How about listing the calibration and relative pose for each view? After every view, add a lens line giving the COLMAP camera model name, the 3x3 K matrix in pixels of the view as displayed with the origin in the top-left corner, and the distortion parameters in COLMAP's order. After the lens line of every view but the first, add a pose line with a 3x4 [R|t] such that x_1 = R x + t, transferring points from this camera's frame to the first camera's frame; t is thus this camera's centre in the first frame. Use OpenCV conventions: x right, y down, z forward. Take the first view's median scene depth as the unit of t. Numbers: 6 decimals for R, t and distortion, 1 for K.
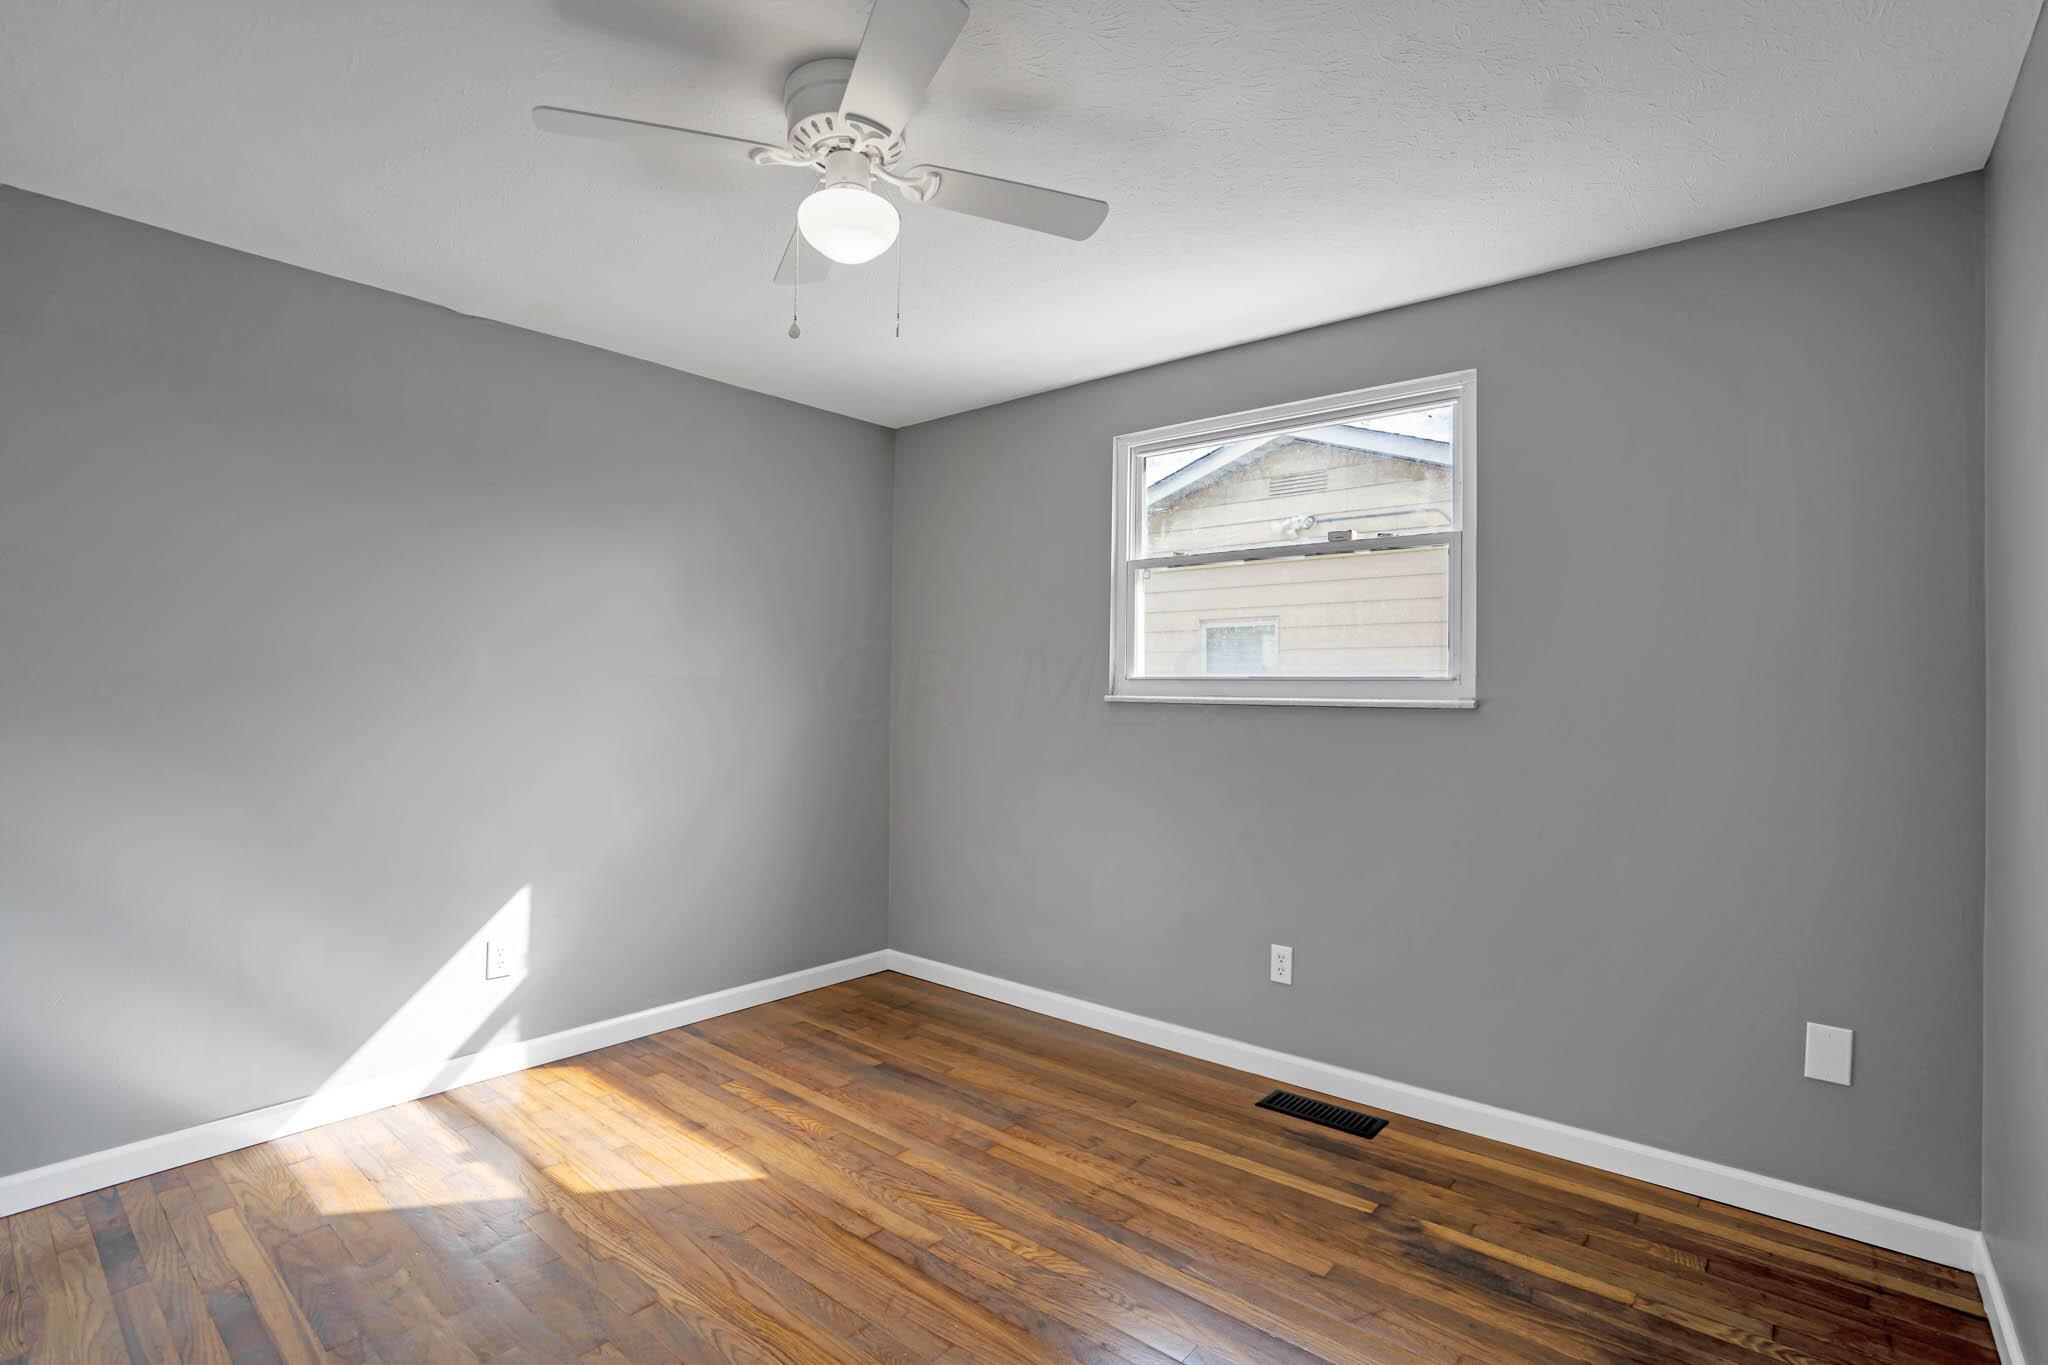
lens RADIAL K [[975.5, 0, 1030.3], [0, 975.5, 685.1], [0, 0, 1]] dist [-0.052117, 0.021891]
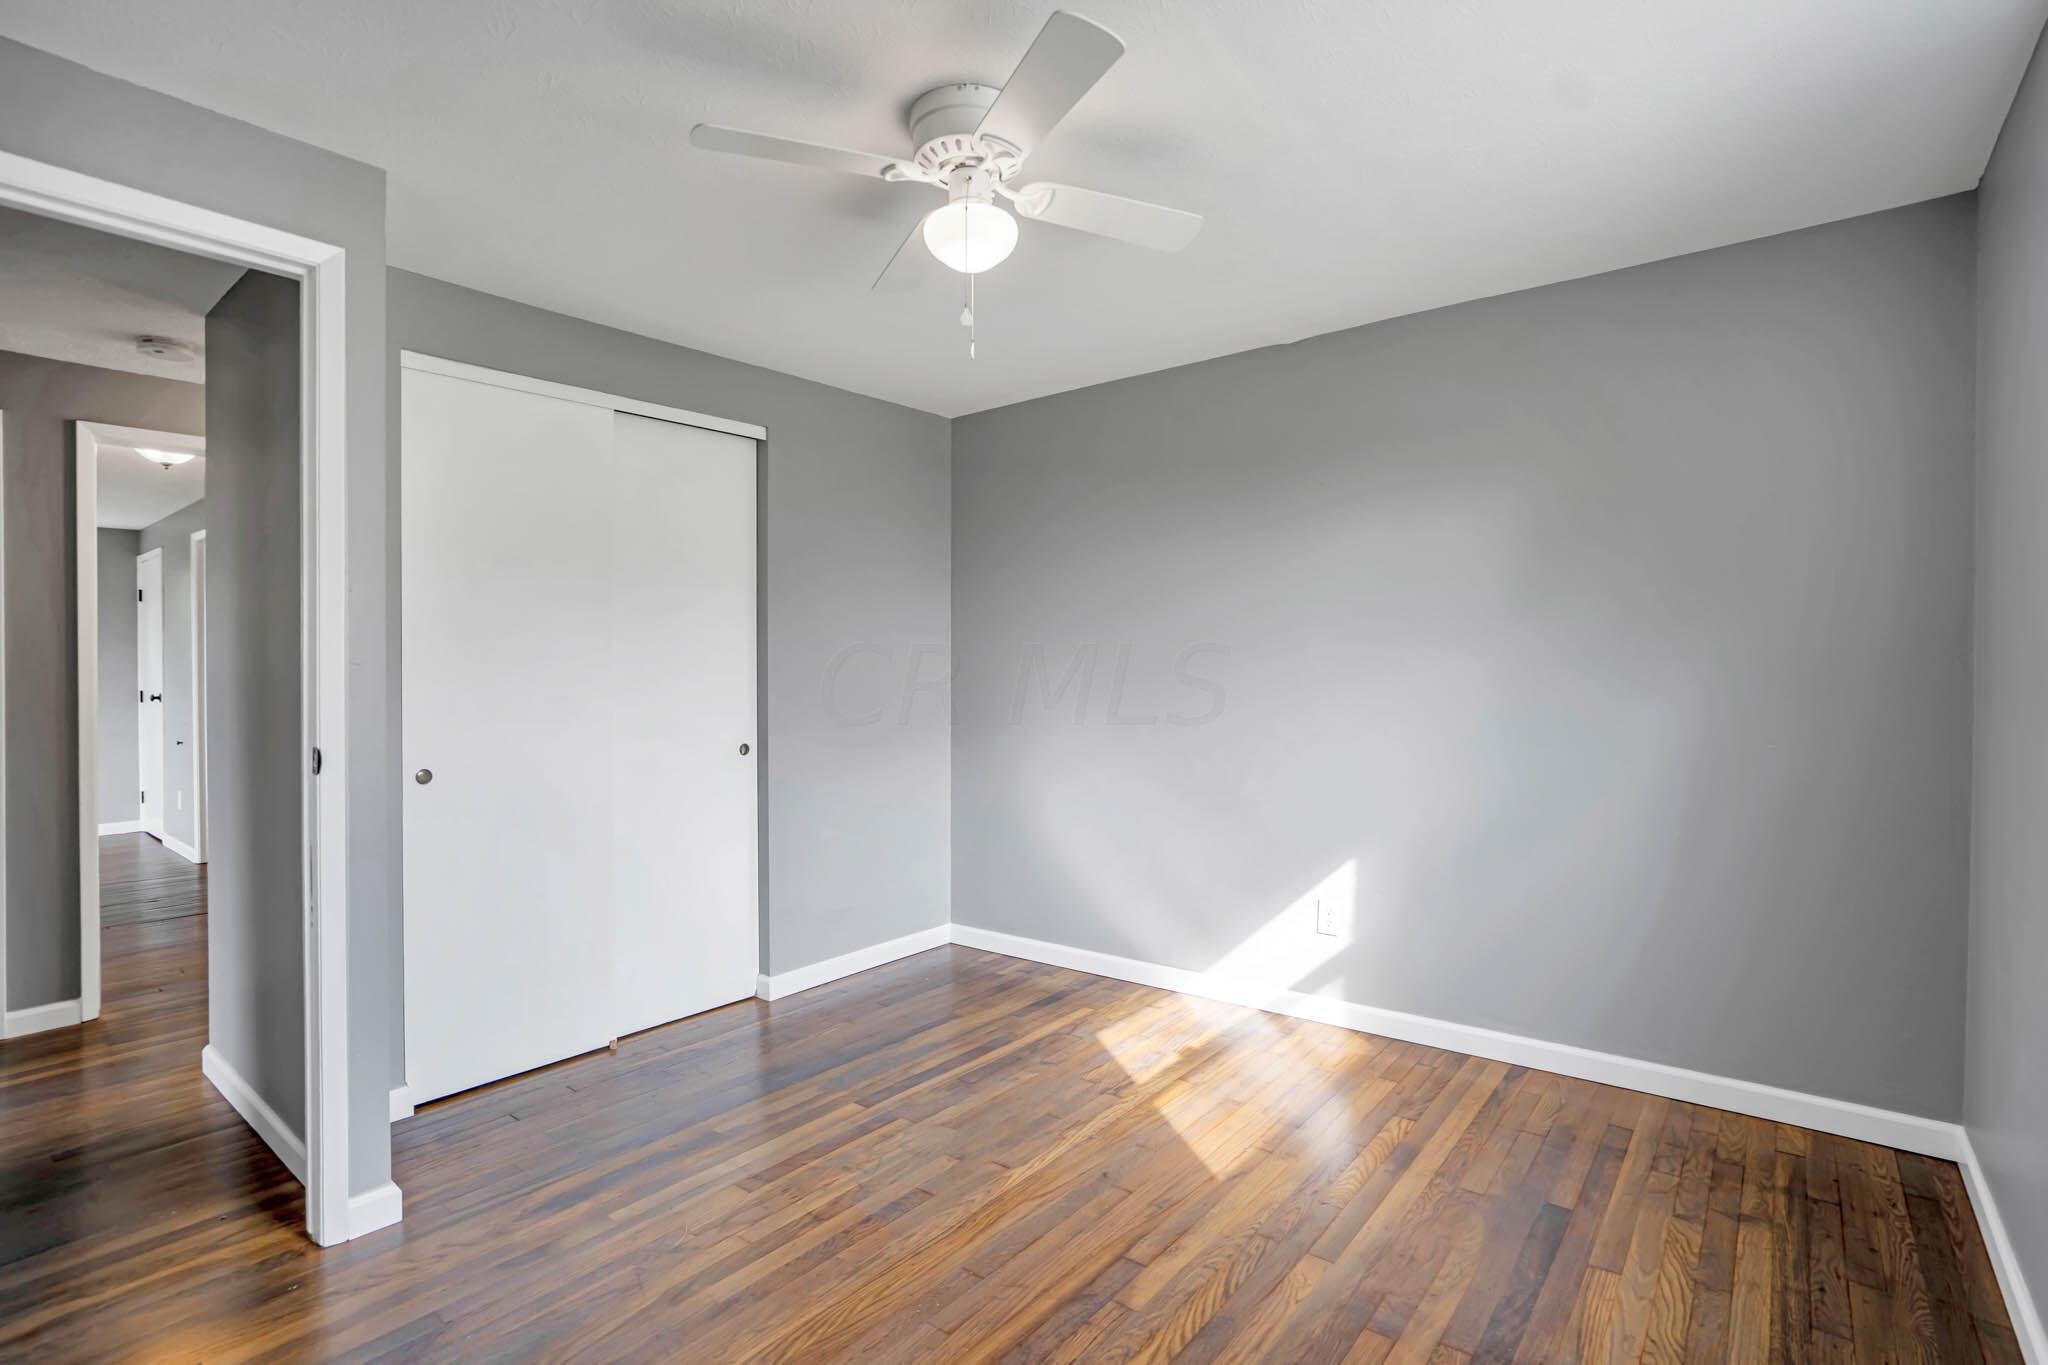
lens RADIAL K [[975.5, 0, 1030.3], [0, 975.5, 685.1], [0, 0, 1]] dist [-0.052117, 0.021891]
pose [[0.035036, 0.010200, -0.999334, 0.564023], [0.011410, 0.999879, 0.010605, 0.005013], [0.999321, -0.011774, 0.034915, 0.658221]]
